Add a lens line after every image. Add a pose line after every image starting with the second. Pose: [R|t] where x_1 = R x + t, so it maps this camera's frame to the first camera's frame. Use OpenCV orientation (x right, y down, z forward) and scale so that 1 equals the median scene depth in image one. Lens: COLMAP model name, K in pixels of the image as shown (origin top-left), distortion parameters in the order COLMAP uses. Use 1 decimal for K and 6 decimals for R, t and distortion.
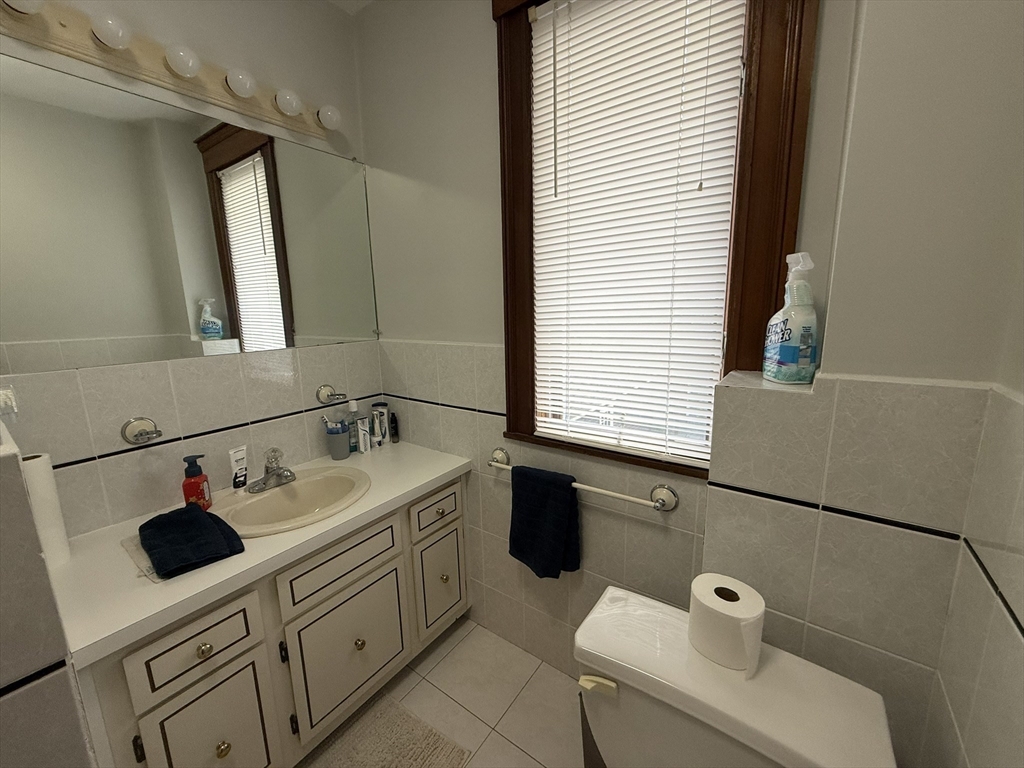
lens RADIAL K [[406.9, 0, 508.0], [0, 406.9, 382.2], [0, 0, 1]] dist [-0.000370, -0.000032]
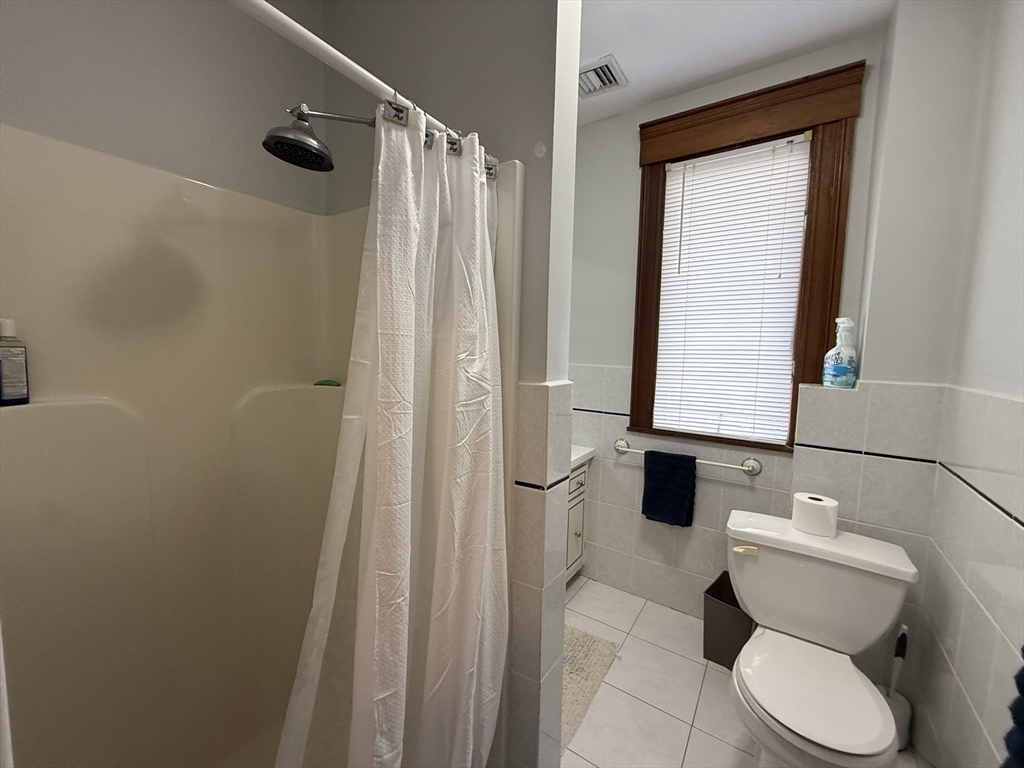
lens RADIAL K [[406.9, 0, 508.0], [0, 406.9, 382.2], [0, 0, 1]] dist [-0.000370, -0.000032]
pose [[0.998433, 0.044484, 0.033961, -0.545726], [-0.040895, 0.994153, -0.099933, 0.141242], [-0.038208, 0.098387, 0.994414, -0.479686]]
